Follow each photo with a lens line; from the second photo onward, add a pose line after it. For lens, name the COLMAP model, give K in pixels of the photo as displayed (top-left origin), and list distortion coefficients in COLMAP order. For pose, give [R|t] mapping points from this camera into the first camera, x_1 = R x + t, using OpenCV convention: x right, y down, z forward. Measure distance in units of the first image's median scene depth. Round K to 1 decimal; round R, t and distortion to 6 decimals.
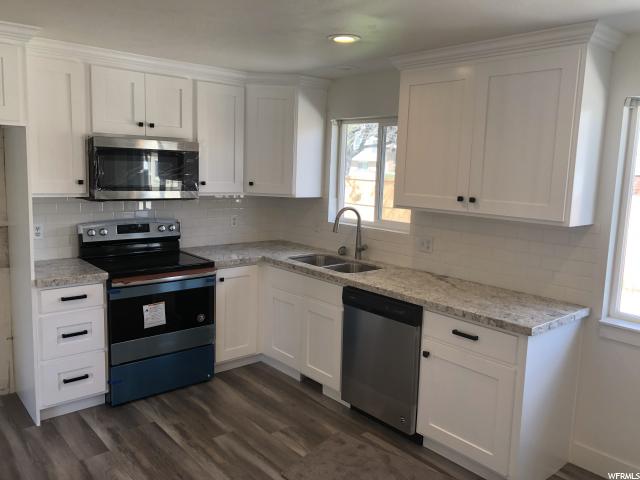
lens RADIAL K [[523.7, 0, 320.7], [0, 523.7, 239.9], [0, 0, 1]] dist [0.051165, -0.028594]
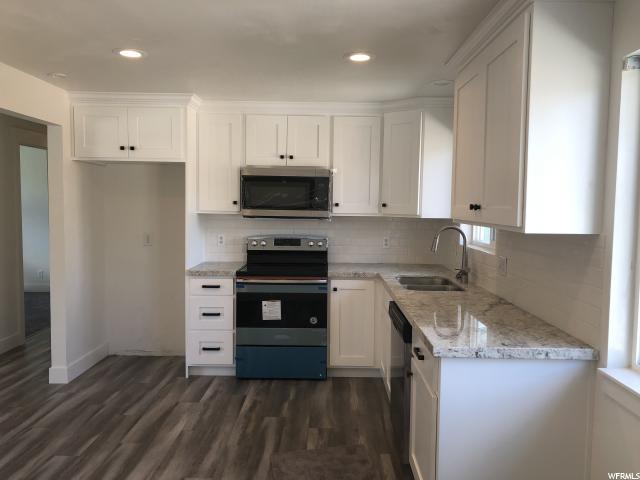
lens RADIAL K [[523.7, 0, 321.8], [0, 523.7, 240.5], [0, 0, 1]] dist [0.051165, -0.028594]
pose [[0.756497, 0.025721, -0.653491, 0.544475], [-0.082911, 0.994936, -0.056820, 0.040476], [0.648721, 0.097165, 0.754798, 0.146436]]
